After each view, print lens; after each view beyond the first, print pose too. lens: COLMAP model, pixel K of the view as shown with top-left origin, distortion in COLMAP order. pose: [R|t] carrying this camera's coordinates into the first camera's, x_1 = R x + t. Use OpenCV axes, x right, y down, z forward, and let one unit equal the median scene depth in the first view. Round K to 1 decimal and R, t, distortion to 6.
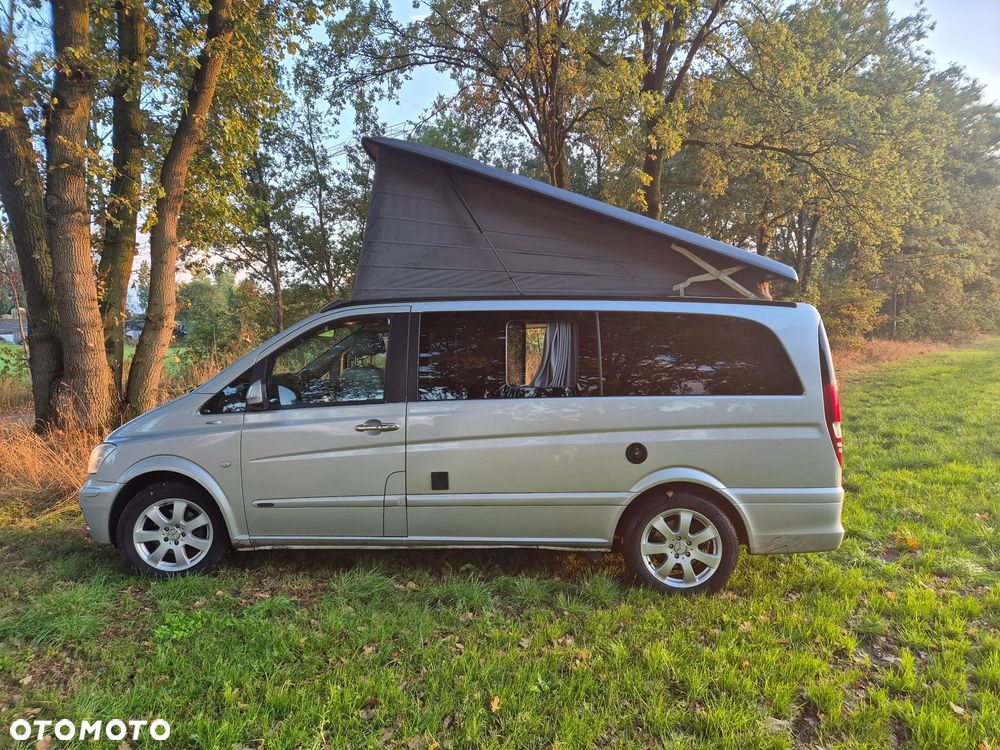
lens RADIAL K [[706.2, 0, 511.6], [0, 706.2, 372.2], [0, 0, 1]] dist [0.055183, -0.053738]
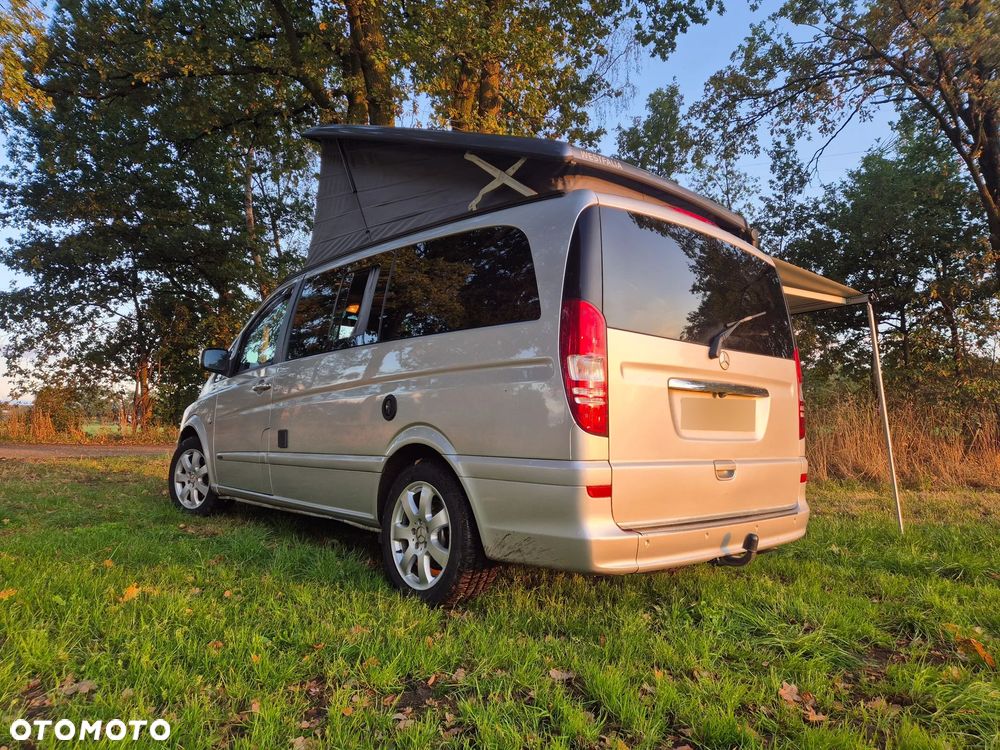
lens RADIAL K [[706.2, 0, 511.6], [0, 706.2, 372.2], [0, 0, 1]] dist [0.055183, -0.053738]
pose [[0.694730, -0.043254, -0.717969, 0.827849], [-0.053240, 0.992360, -0.111302, 0.150337], [0.717298, 0.115549, 0.687119, 0.516599]]
